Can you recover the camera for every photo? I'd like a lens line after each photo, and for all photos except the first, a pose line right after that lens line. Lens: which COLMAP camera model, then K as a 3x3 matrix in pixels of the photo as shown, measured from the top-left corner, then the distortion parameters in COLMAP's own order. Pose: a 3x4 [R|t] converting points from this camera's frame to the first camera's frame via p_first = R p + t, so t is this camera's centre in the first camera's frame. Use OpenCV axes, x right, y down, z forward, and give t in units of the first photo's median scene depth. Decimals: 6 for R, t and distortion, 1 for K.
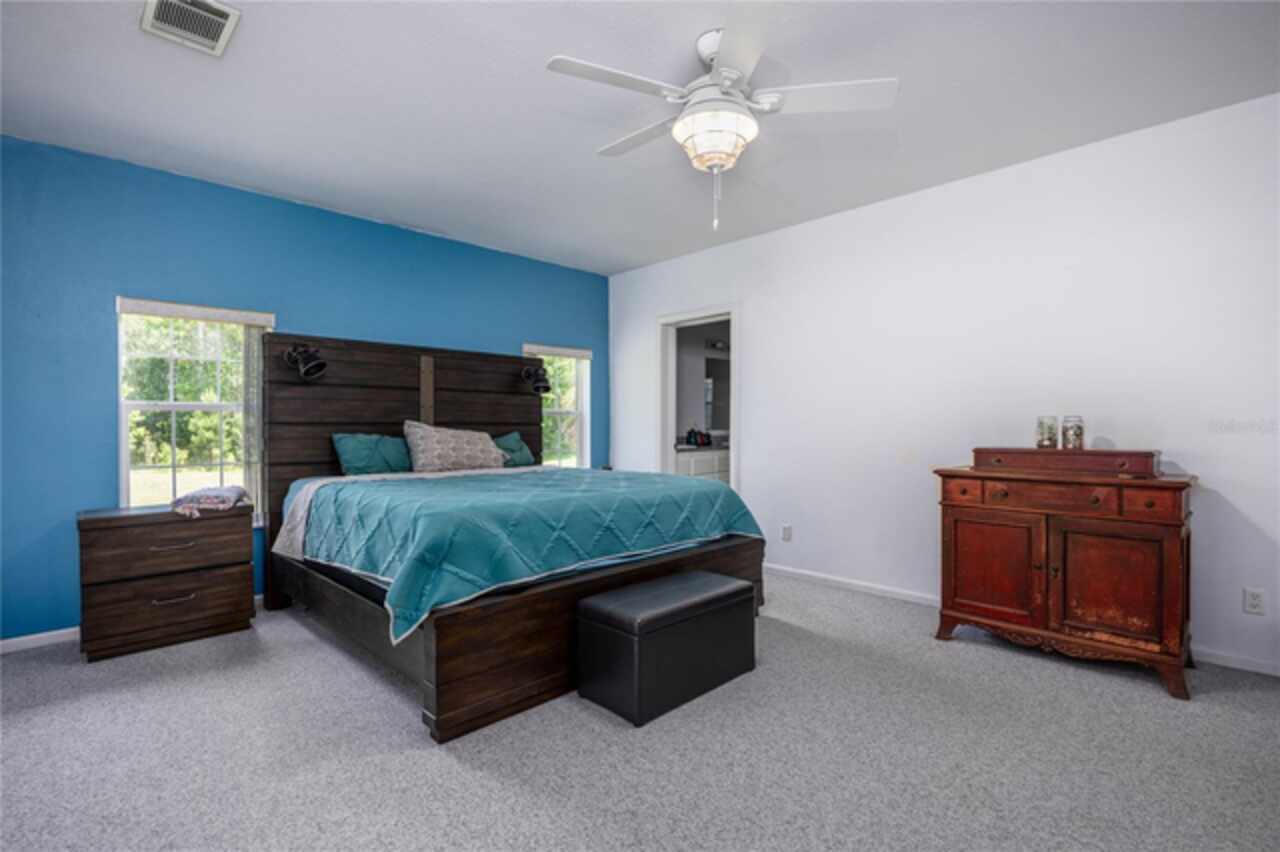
lens RADIAL K [[594.4, 0, 637.2], [0, 594.4, 428.3], [0, 0, 1]] dist [-0.005163, -0.000311]
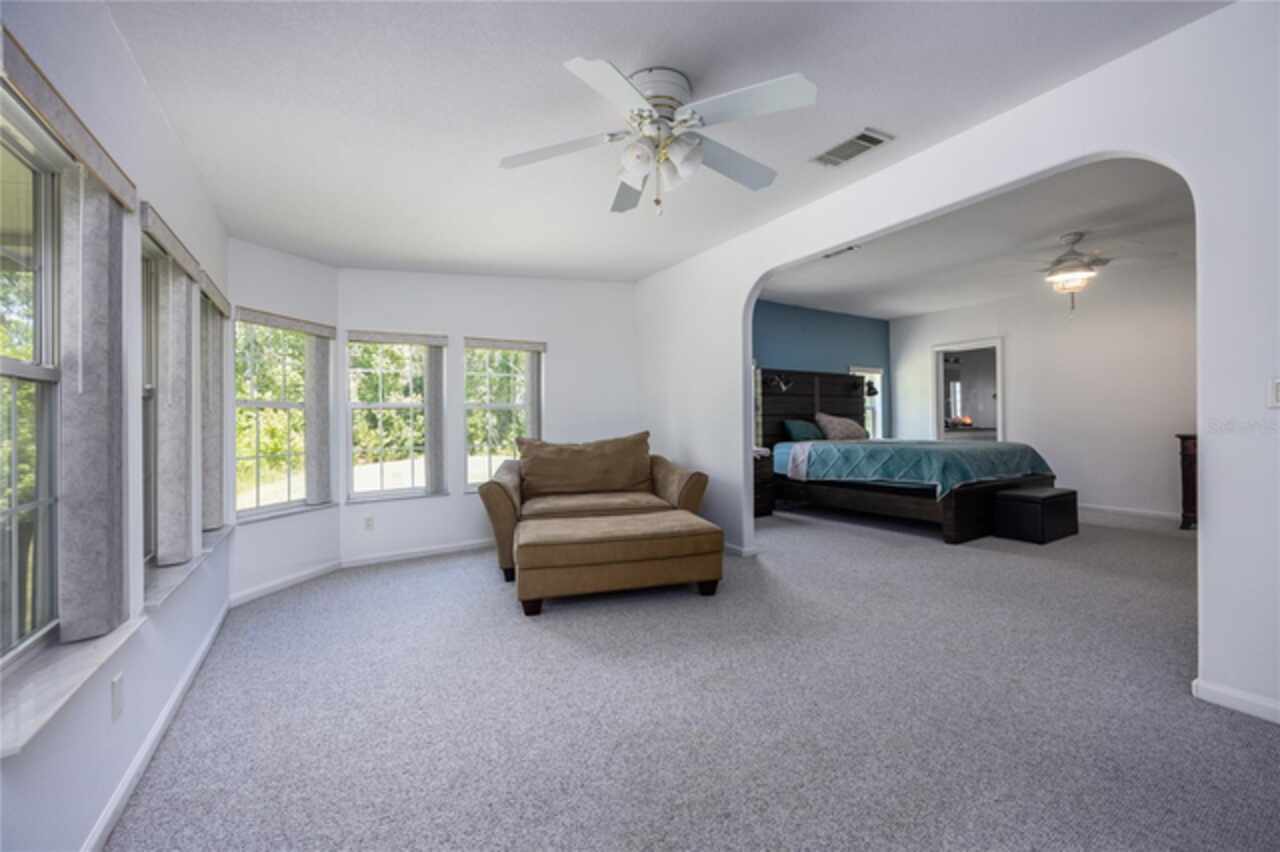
lens RADIAL K [[491.8, 0, 640.0], [0, 491.8, 426.0], [0, 0, 1]] dist [0.001105, 0.000161]
pose [[0.977044, -0.007709, -0.212899, -0.621564], [0.008373, 0.999962, 0.002220, 0.021504], [0.212874, -0.003952, 0.977072, -0.641815]]
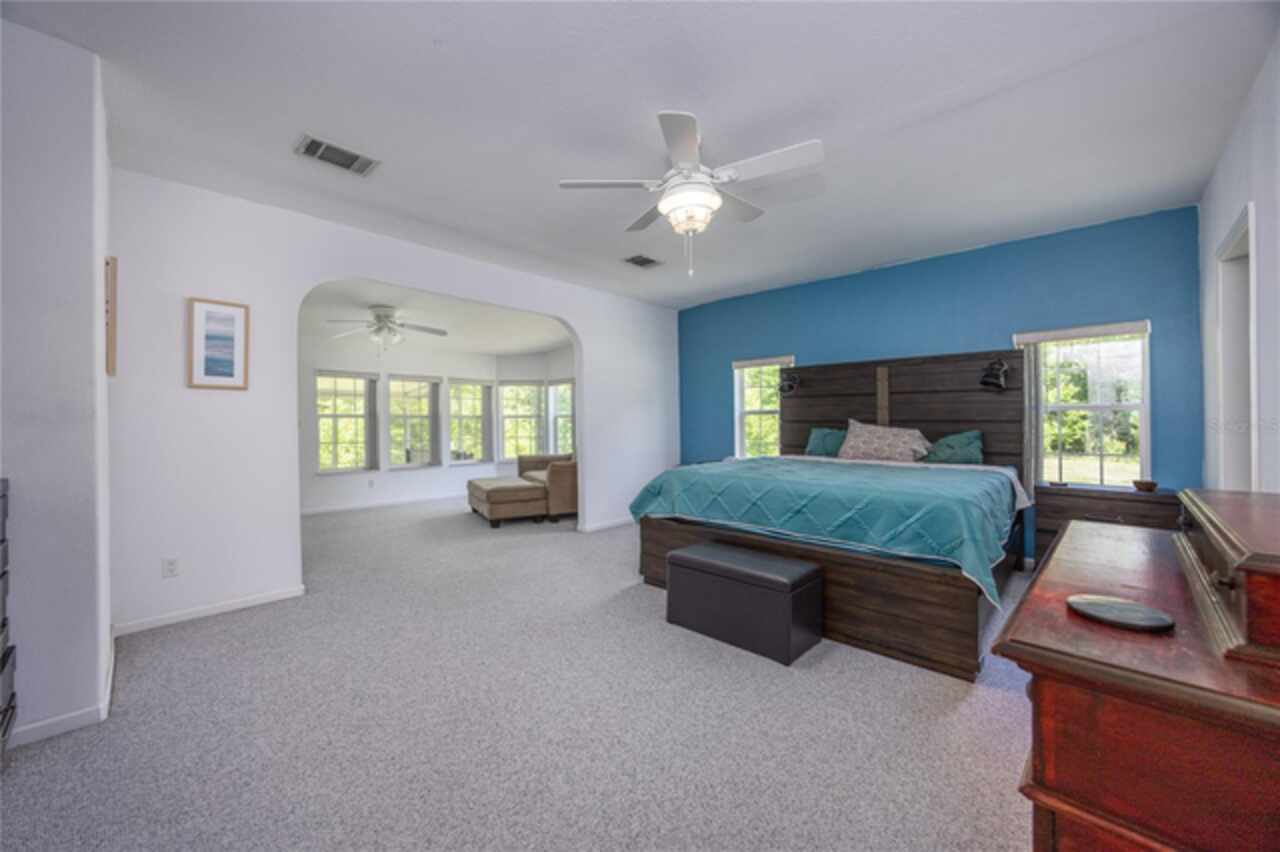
lens RADIAL K [[491.8, 0, 640.0], [0, 491.8, 426.0], [0, 0, 1]] dist [0.001105, 0.000161]
pose [[0.027199, 0.011708, -0.999561, 0.730608], [-0.001002, 0.999931, 0.011685, -0.010813], [0.999630, 0.000684, 0.027208, 0.513725]]
